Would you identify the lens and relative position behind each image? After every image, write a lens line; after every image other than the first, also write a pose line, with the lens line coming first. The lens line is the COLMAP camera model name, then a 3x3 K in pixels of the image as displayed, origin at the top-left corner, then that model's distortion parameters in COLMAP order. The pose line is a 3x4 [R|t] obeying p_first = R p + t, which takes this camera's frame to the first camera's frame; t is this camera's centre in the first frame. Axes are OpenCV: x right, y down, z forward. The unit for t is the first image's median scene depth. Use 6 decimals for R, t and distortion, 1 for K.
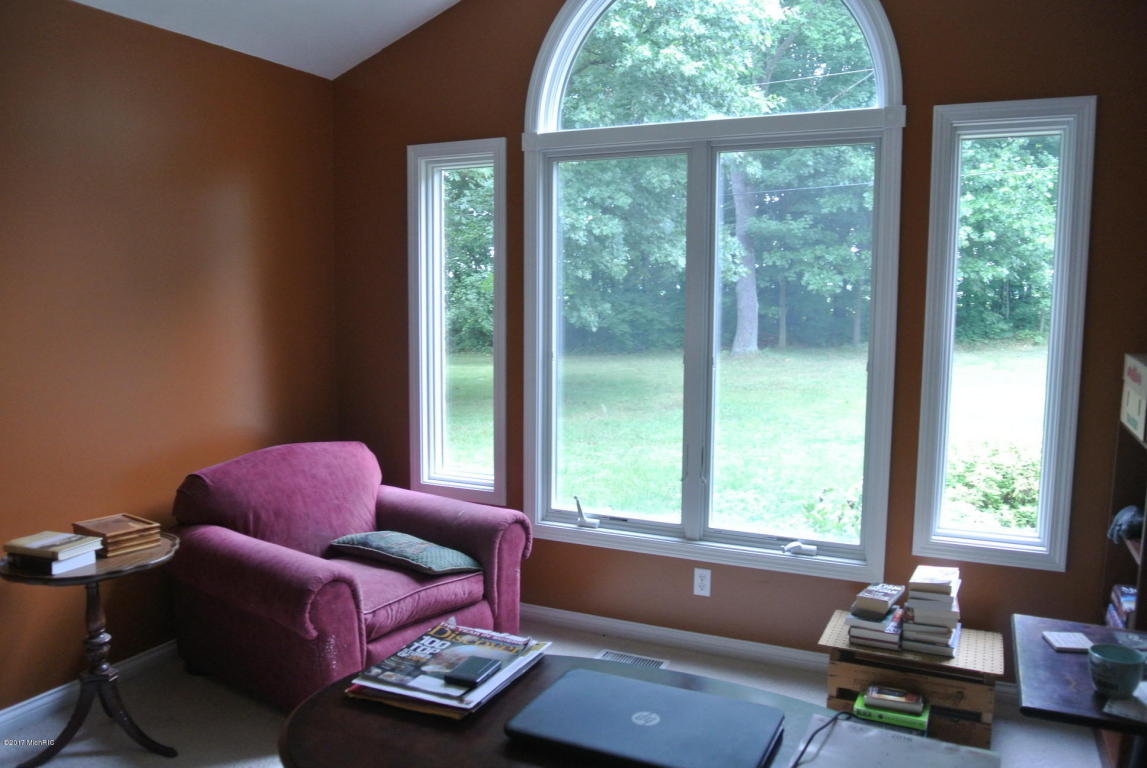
lens RADIAL K [[896.7, 0, 573.3], [0, 896.7, 383.3], [0, 0, 1]] dist [-0.075799, 0.028350]
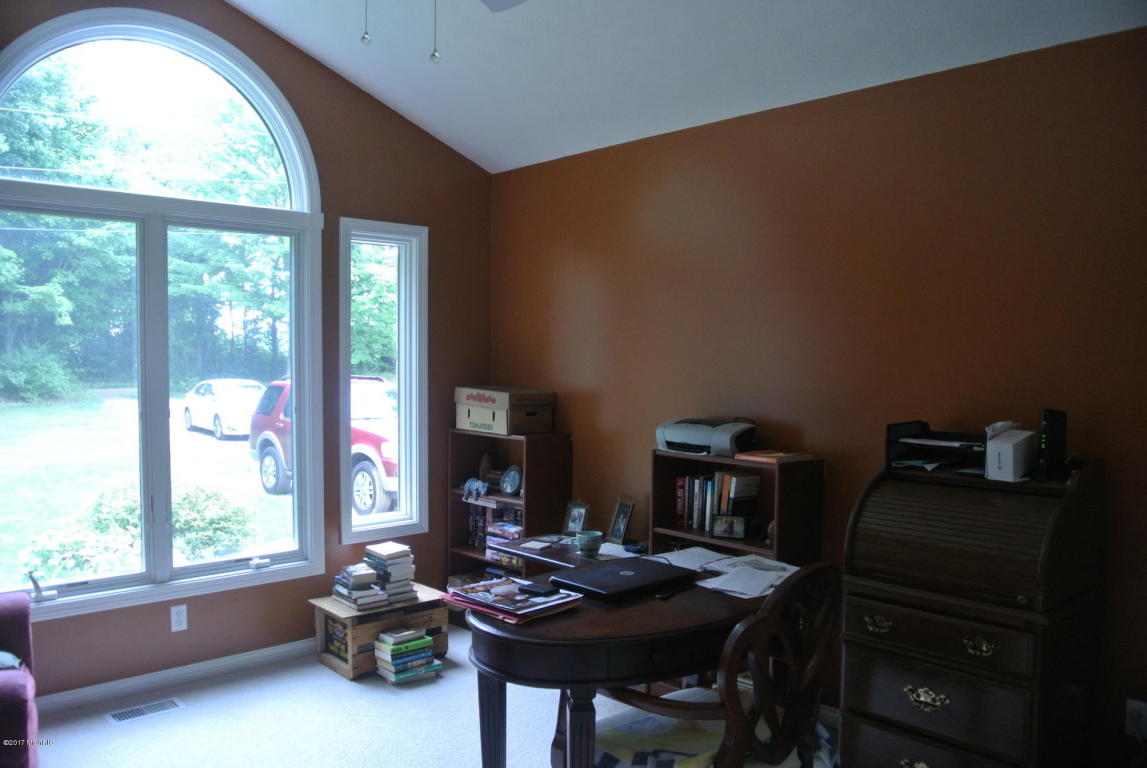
lens RADIAL K [[896.7, 0, 573.8], [0, 896.7, 386.3], [0, 0, 1]] dist [-0.075799, 0.028350]
pose [[0.369461, -0.035758, 0.928558, -0.753000], [0.093591, 0.995610, 0.001101, -0.015230], [-0.924521, 0.086498, 0.371185, 0.157298]]
